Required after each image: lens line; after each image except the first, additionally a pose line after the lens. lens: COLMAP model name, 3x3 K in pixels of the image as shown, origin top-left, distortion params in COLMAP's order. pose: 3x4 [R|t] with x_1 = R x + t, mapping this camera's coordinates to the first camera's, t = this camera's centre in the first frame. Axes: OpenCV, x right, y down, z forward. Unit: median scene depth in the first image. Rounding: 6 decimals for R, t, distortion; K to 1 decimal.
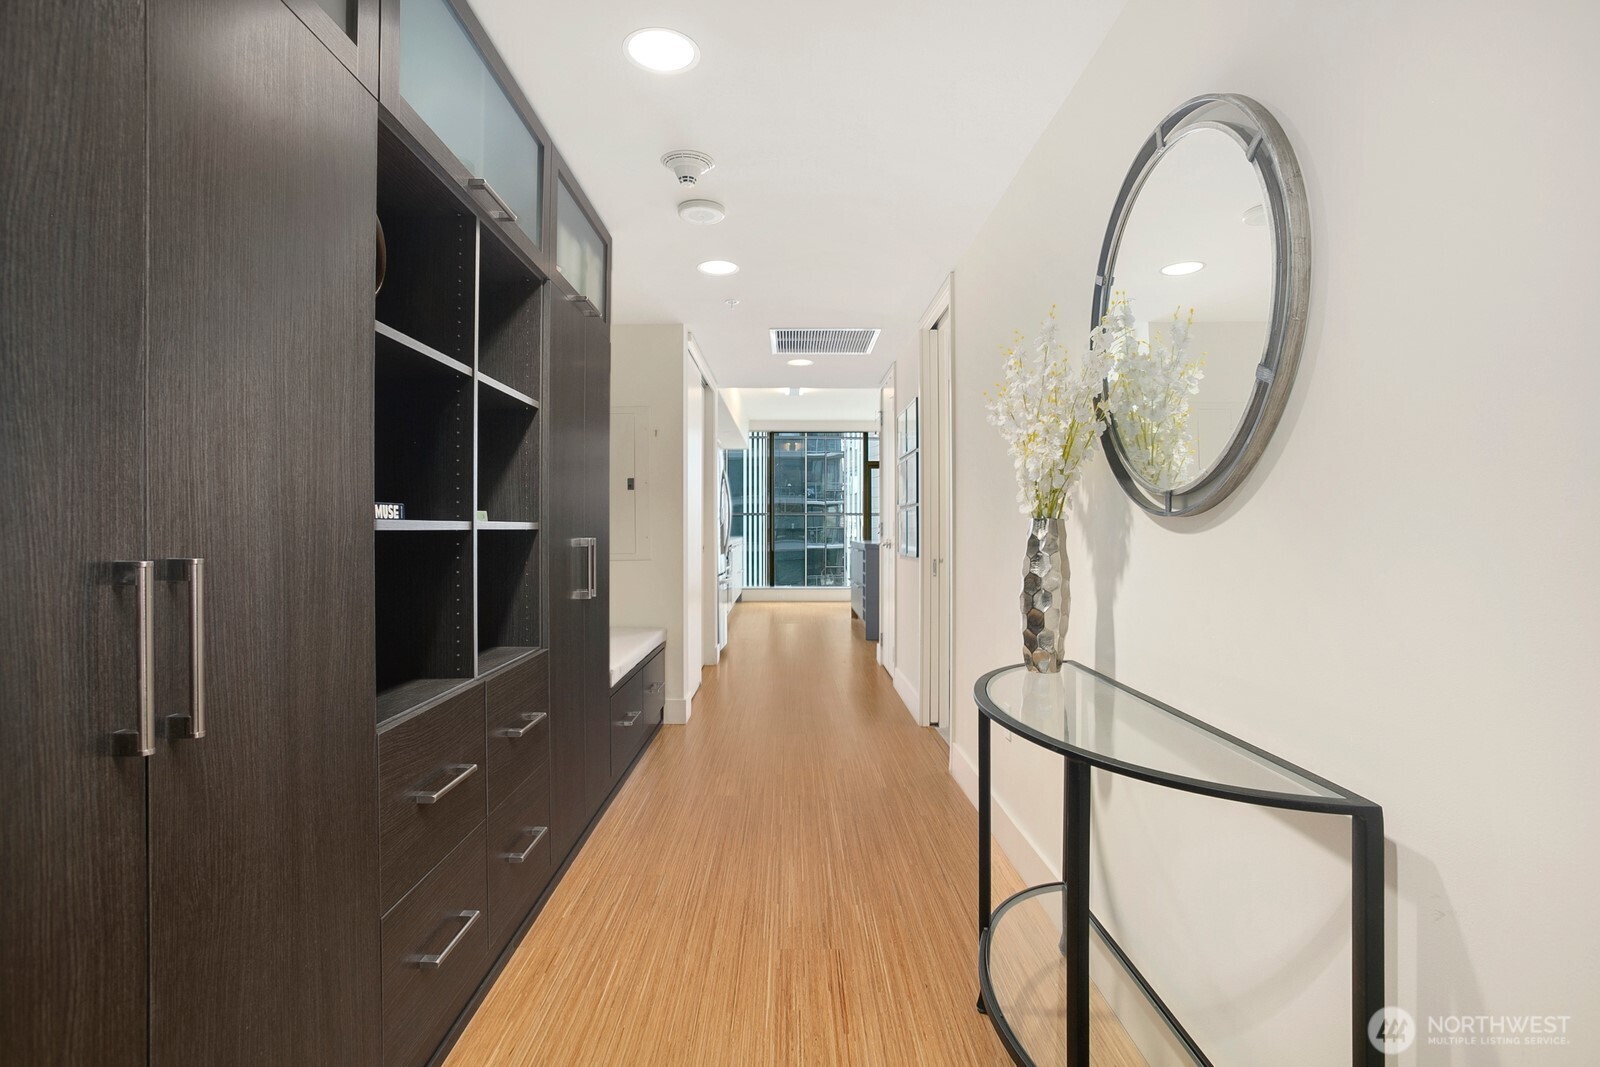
lens RADIAL K [[779.2, 0, 803.0], [0, 779.2, 537.5], [0, 0, 1]] dist [-0.082409, 0.037093]
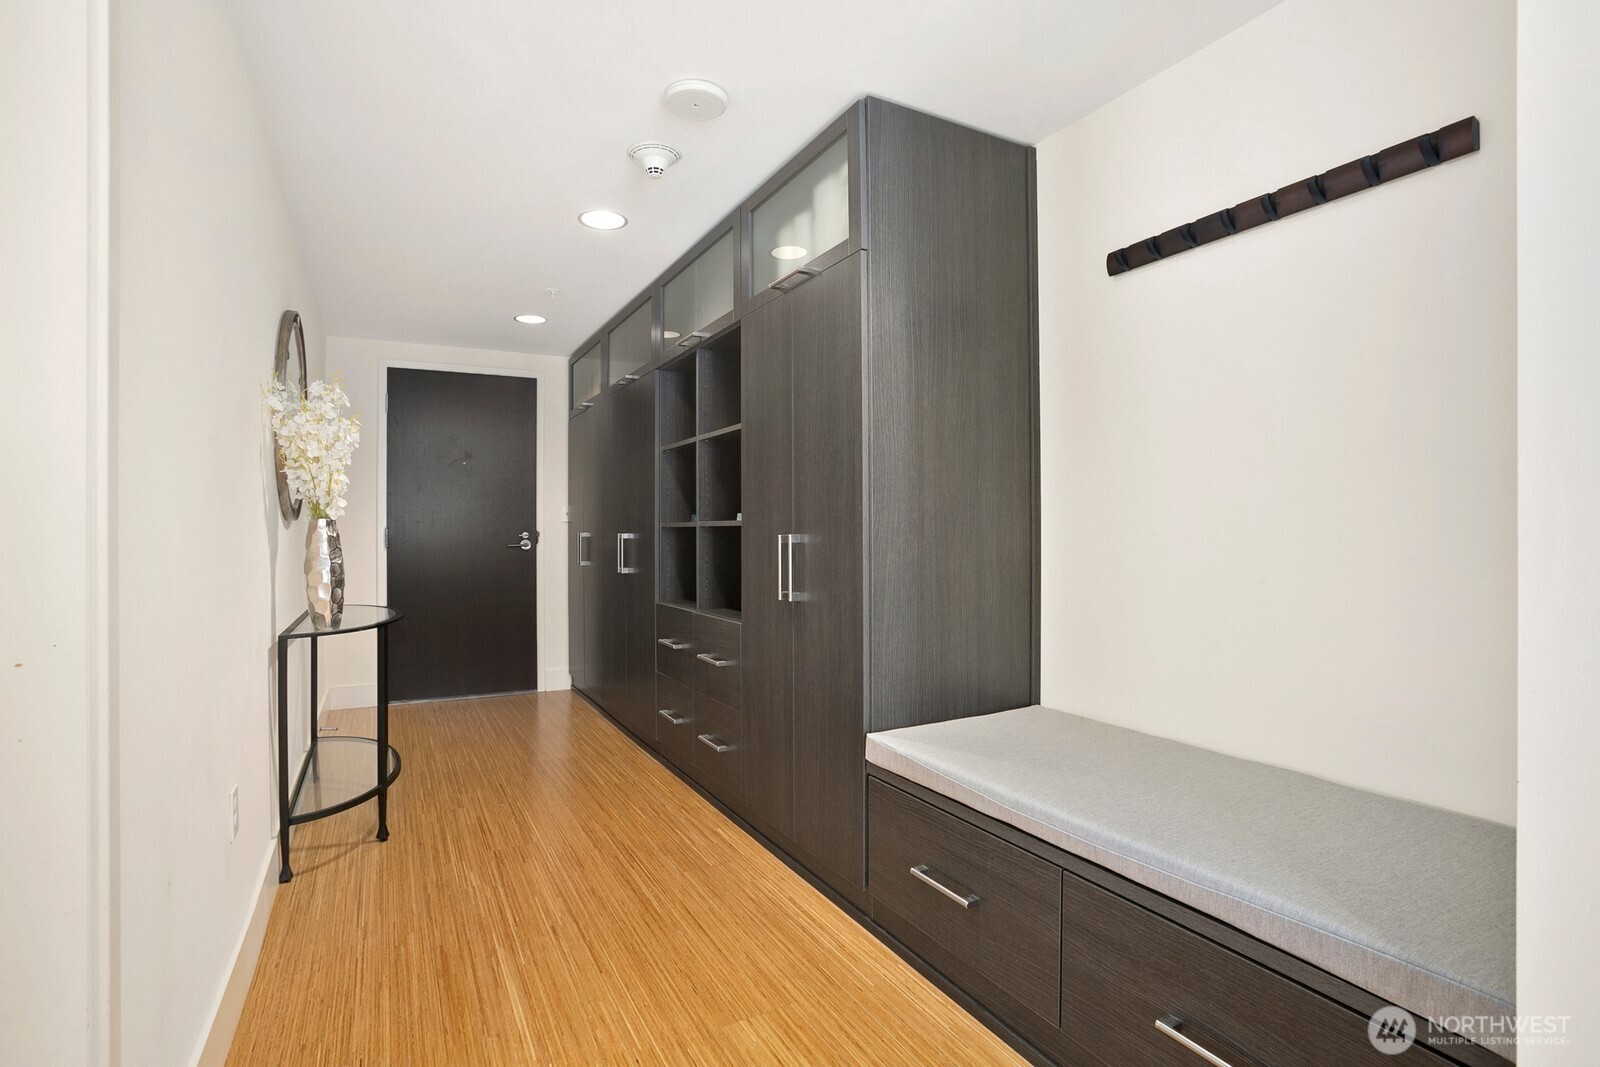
lens RADIAL K [[779.2, 0, 803.0], [0, 779.2, 537.5], [0, 0, 1]] dist [-0.082409, 0.037093]
pose [[-0.885152, 0.005300, -0.465272, 0.149208], [-0.003560, 0.999829, 0.018162, -0.013501], [0.465289, 0.017732, -0.884981, 2.078222]]
